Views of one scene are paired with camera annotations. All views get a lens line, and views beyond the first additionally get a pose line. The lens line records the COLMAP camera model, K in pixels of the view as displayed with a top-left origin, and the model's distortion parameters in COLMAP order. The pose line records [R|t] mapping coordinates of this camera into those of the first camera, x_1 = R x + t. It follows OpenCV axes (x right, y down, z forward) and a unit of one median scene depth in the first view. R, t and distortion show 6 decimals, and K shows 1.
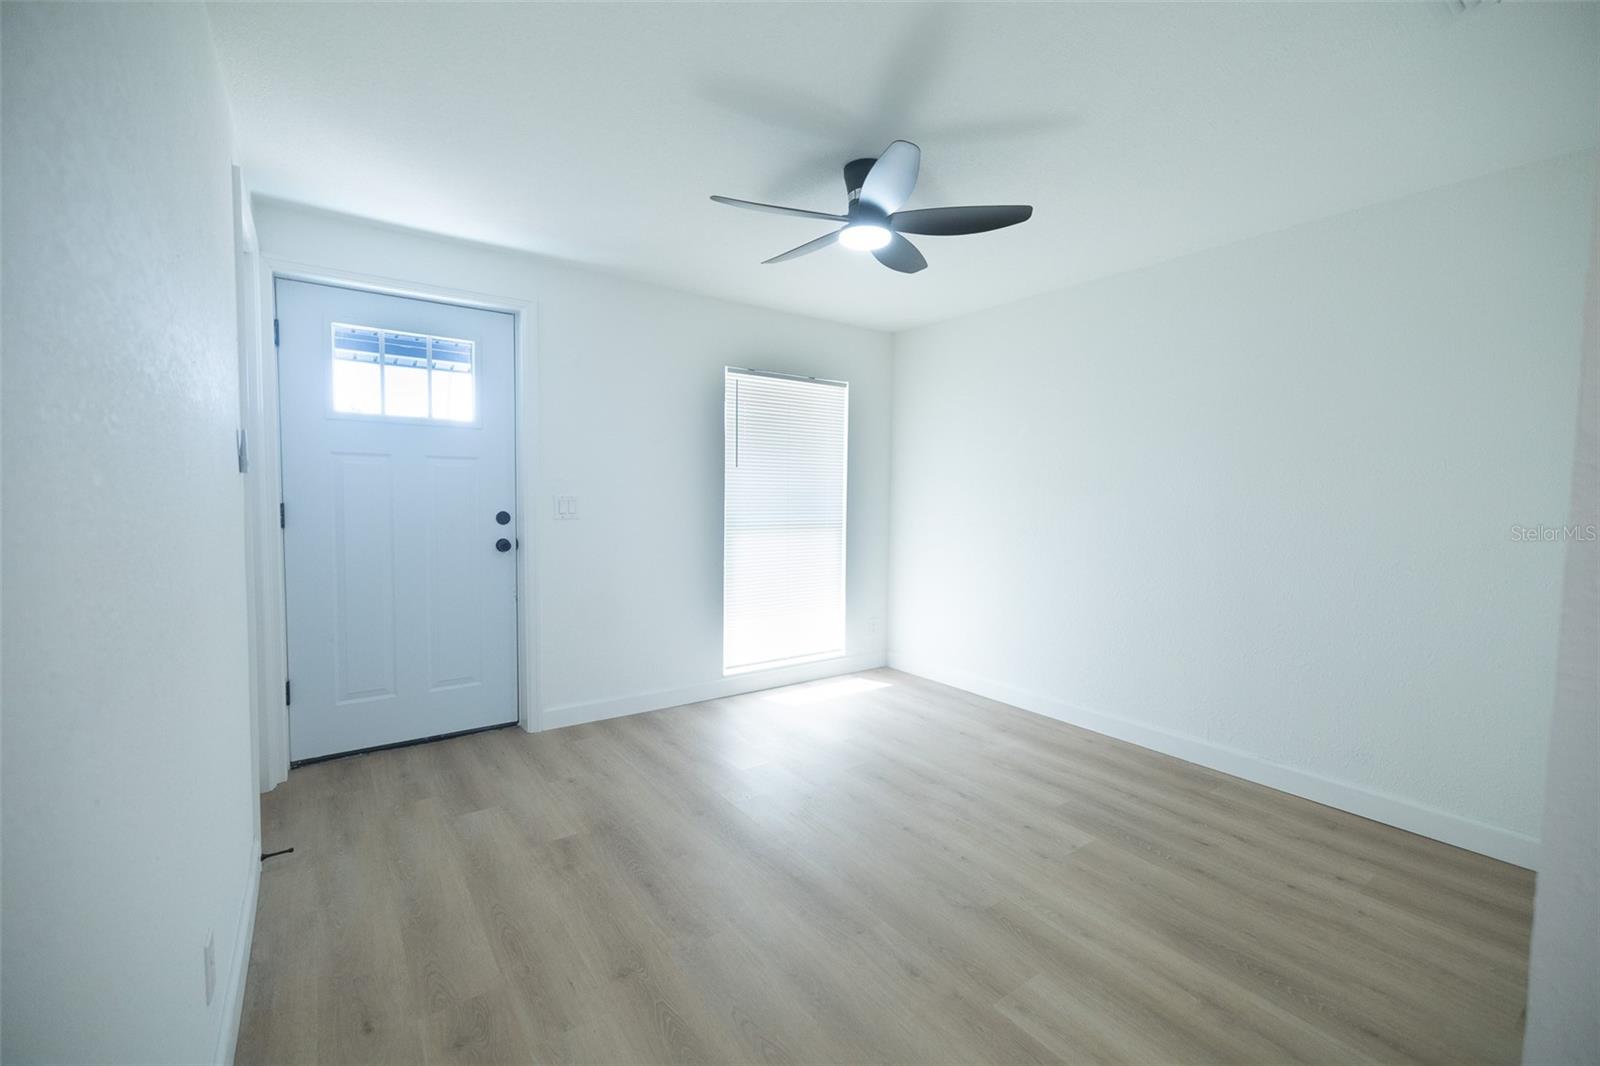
lens RADIAL K [[668.2, 0, 803.0], [0, 668.2, 529.5], [0, 0, 1]] dist [0.001194, -0.000510]
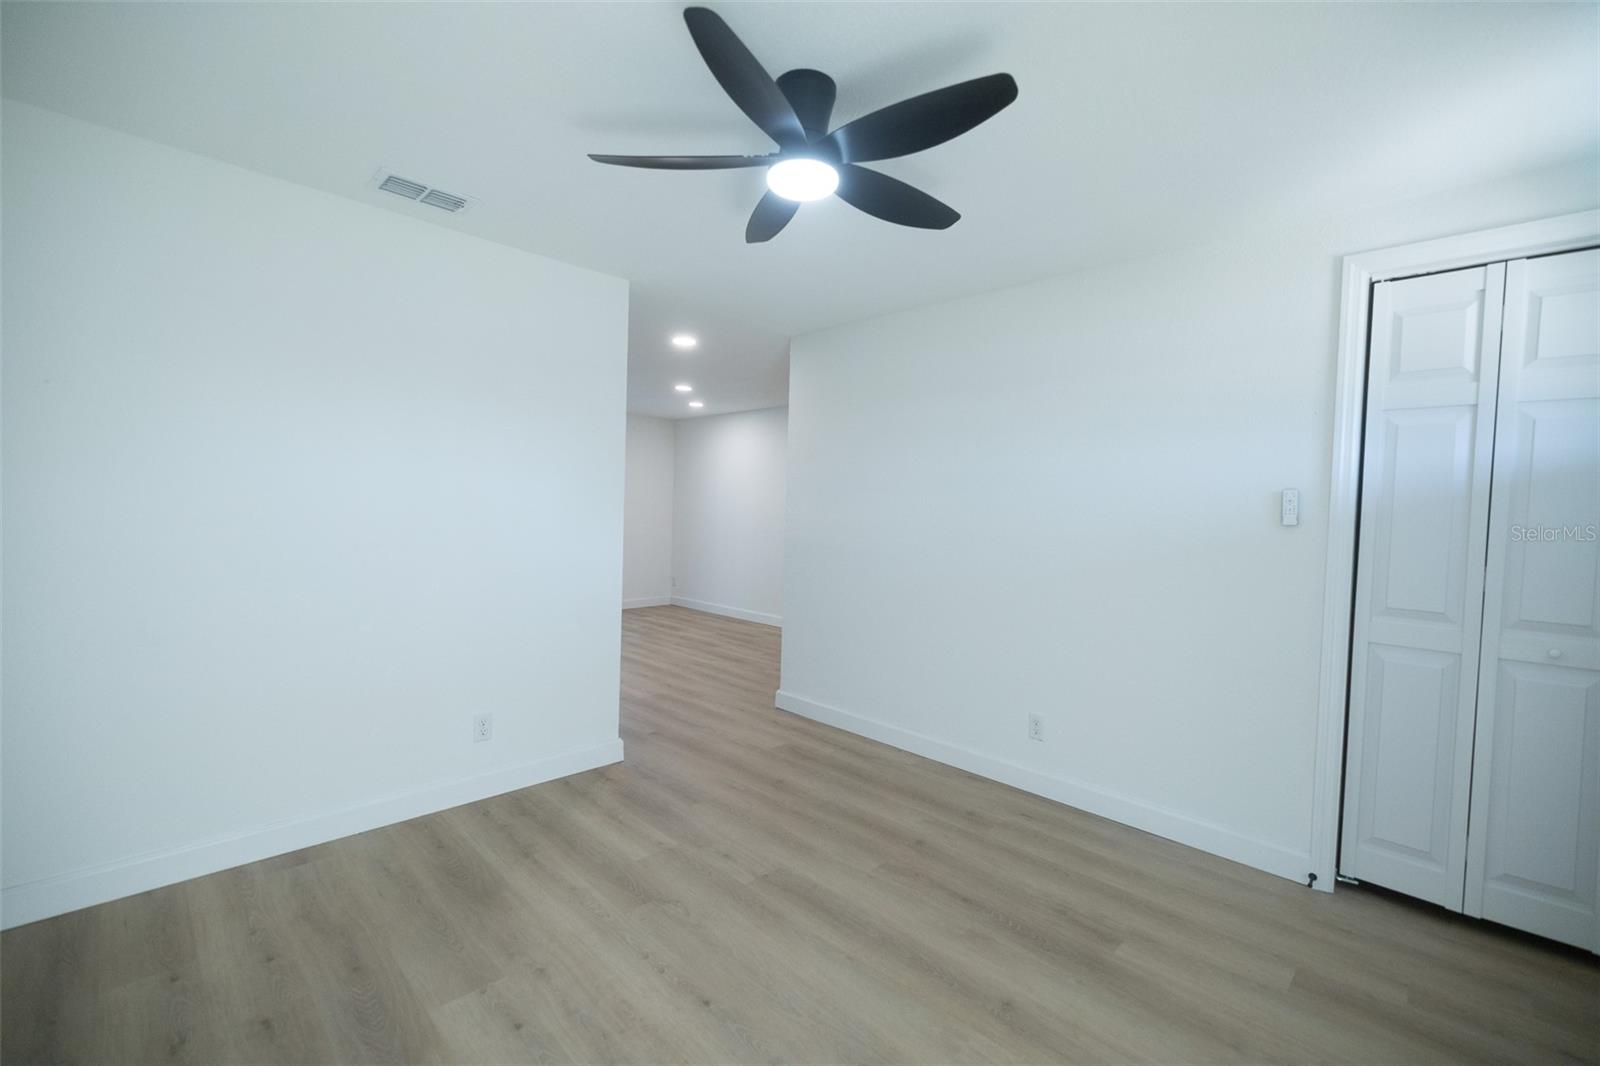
lens RADIAL K [[668.2, 0, 803.0], [0, 668.2, 529.5], [0, 0, 1]] dist [0.001194, -0.000510]
pose [[-0.985322, -0.038353, -0.166339, 0.232656], [-0.053222, 0.994883, 0.085876, -0.135561], [0.162195, 0.093469, -0.982322, 2.044806]]
